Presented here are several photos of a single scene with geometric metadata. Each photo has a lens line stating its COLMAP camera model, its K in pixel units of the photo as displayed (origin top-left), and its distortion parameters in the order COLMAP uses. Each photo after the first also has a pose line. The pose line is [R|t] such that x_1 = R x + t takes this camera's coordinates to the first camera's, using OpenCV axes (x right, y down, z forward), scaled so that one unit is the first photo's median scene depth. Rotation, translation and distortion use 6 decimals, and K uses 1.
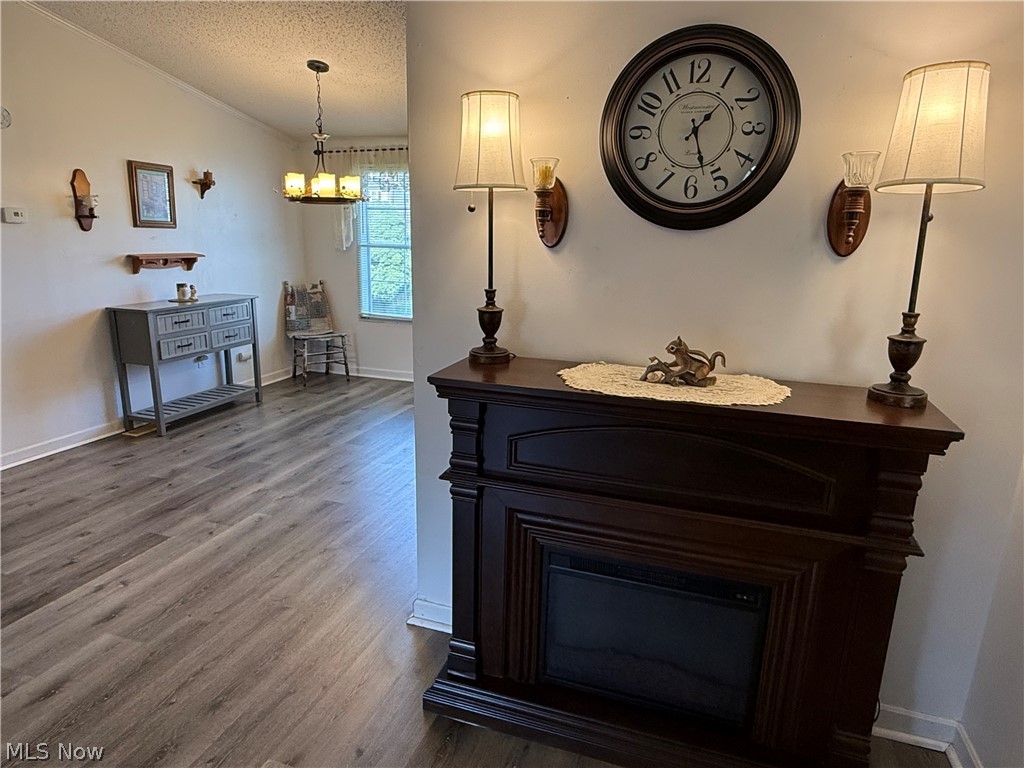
lens RADIAL K [[638.5, 0, 500.9], [0, 638.5, 384.7], [0, 0, 1]] dist [-0.000067, 0.000008]
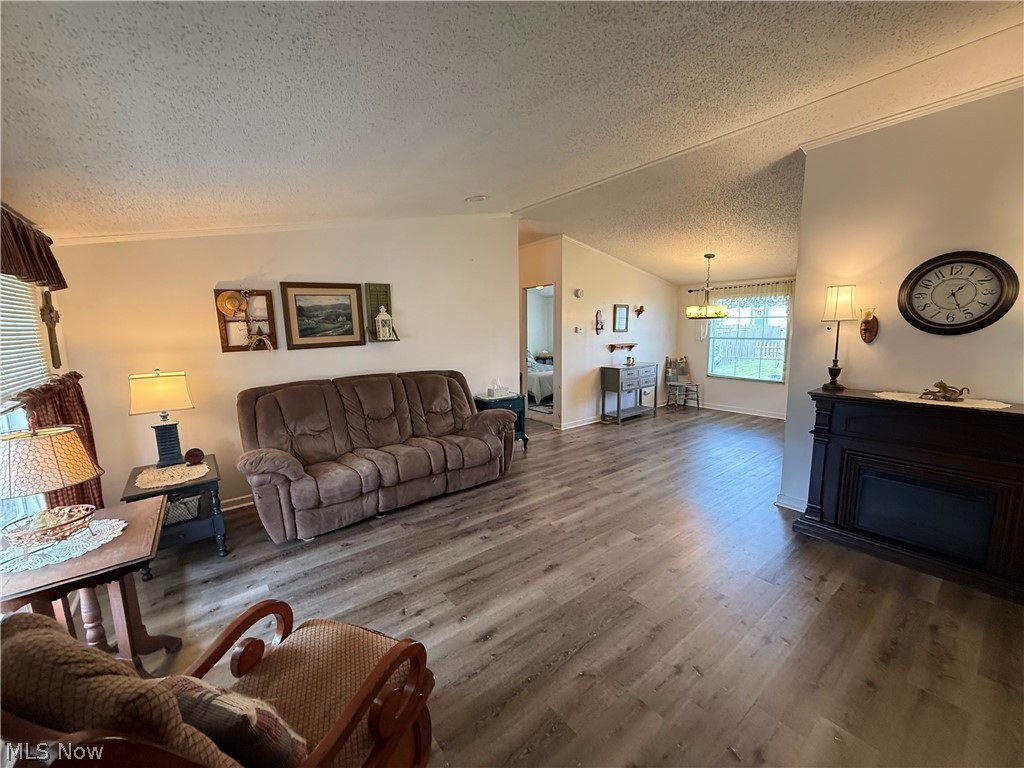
lens RADIAL K [[407.9, 0, 508.8], [0, 407.9, 382.9], [0, 0, 1]] dist [-0.000151, 0.000048]
pose [[0.843168, 0.043355, -0.535900, -0.119327], [-0.094705, 0.993135, -0.068659, 0.086026], [0.529244, 0.108643, 0.841485, -0.508115]]
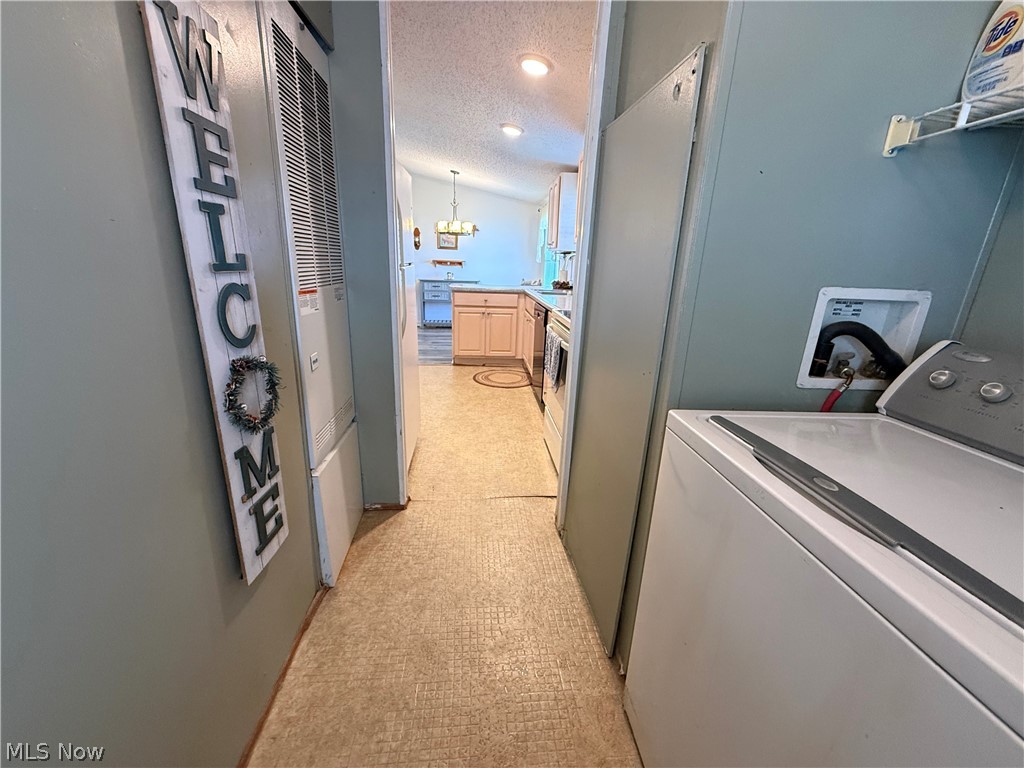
lens RADIAL K [[407.9, 0, 508.8], [0, 407.9, 382.9], [0, 0, 1]] dist [-0.000151, 0.000048]
pose [[0.408439, 0.255315, -0.876352, 1.396536], [-0.236404, 0.956915, 0.168606, -0.090182], [0.881641, 0.138307, 0.451198, 0.715294]]
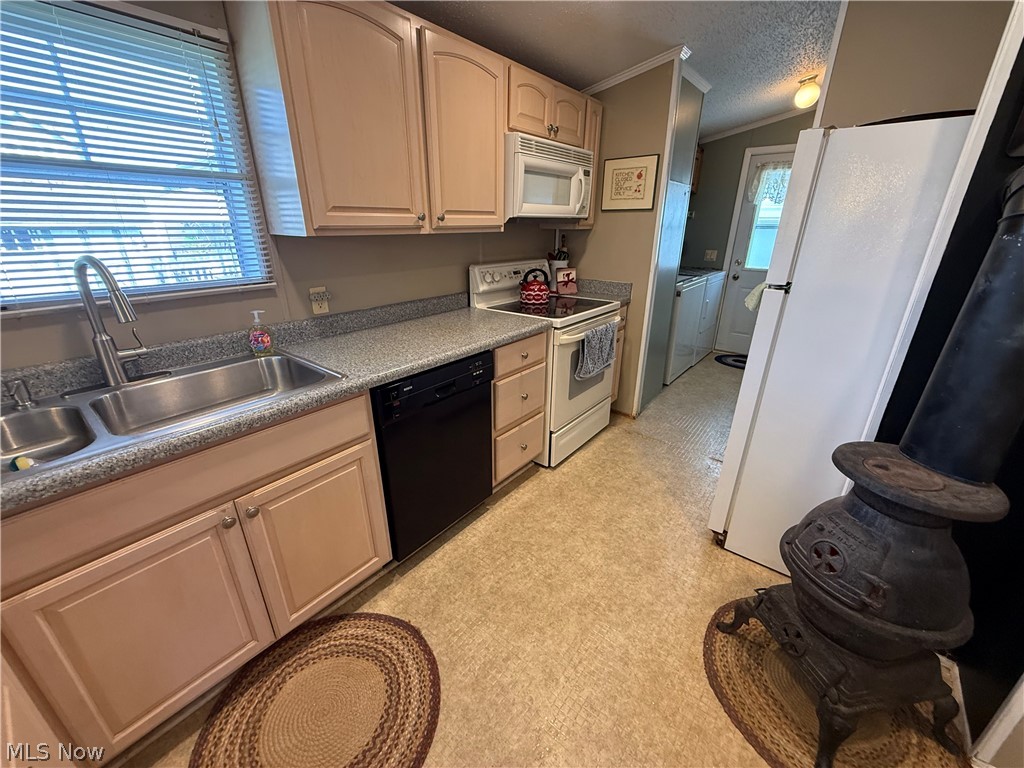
lens RADIAL K [[407.9, 0, 508.8], [0, 407.9, 382.9], [0, 0, 1]] dist [-0.000151, 0.000048]
pose [[0.328298, -0.361497, 0.872663, 0.172133], [0.223926, 0.927318, 0.299897, -0.222209], [-0.917648, 0.096956, 0.385385, 0.950423]]
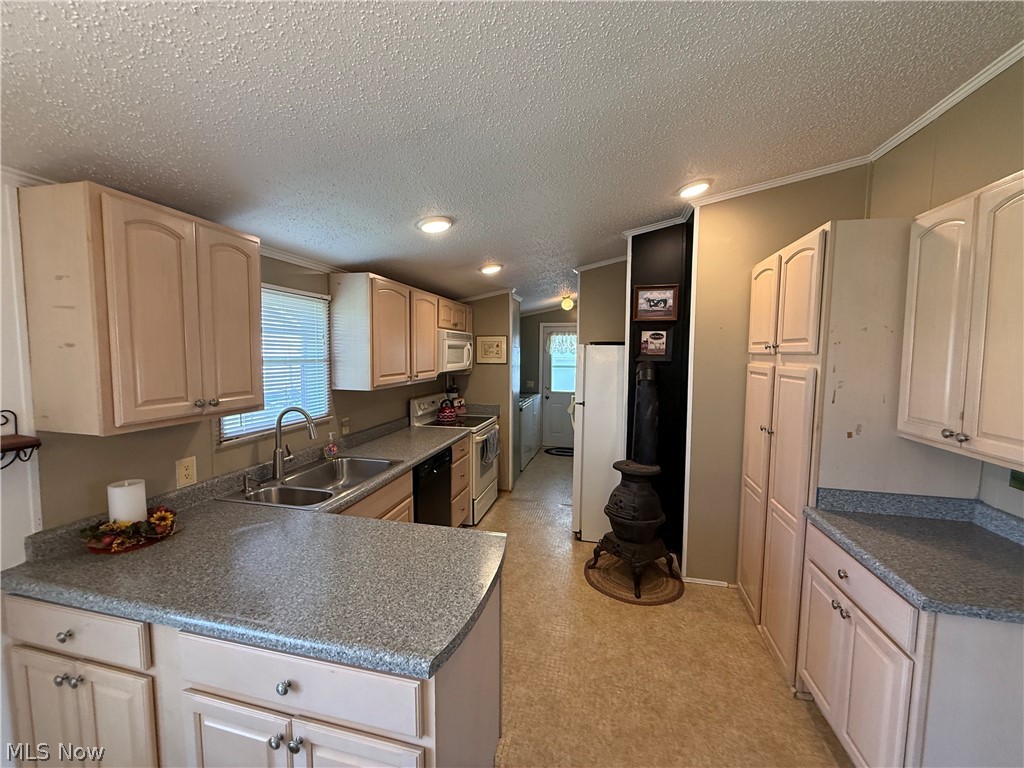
lens RADIAL K [[407.9, 0, 508.8], [0, 407.9, 382.9], [0, 0, 1]] dist [-0.000151, 0.000048]
pose [[-0.107586, -0.095697, 0.989579, -0.274011], [0.224353, 0.967345, 0.117938, -0.326267], [-0.968551, 0.234704, -0.082603, 1.081648]]
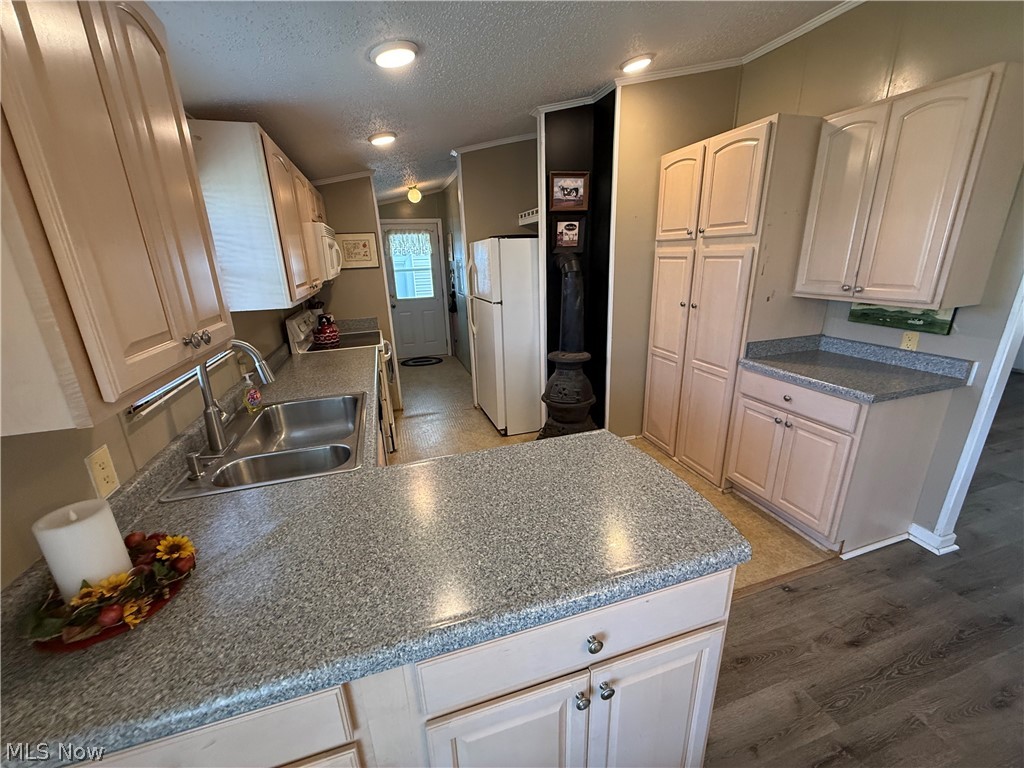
lens RADIAL K [[407.9, 0, 508.8], [0, 407.9, 382.9], [0, 0, 1]] dist [-0.000151, 0.000048]
pose [[-0.597299, -0.240913, 0.764980, -0.111450], [0.211051, 0.872987, 0.439717, -0.371998], [-0.773752, 0.424092, -0.470589, 1.347112]]
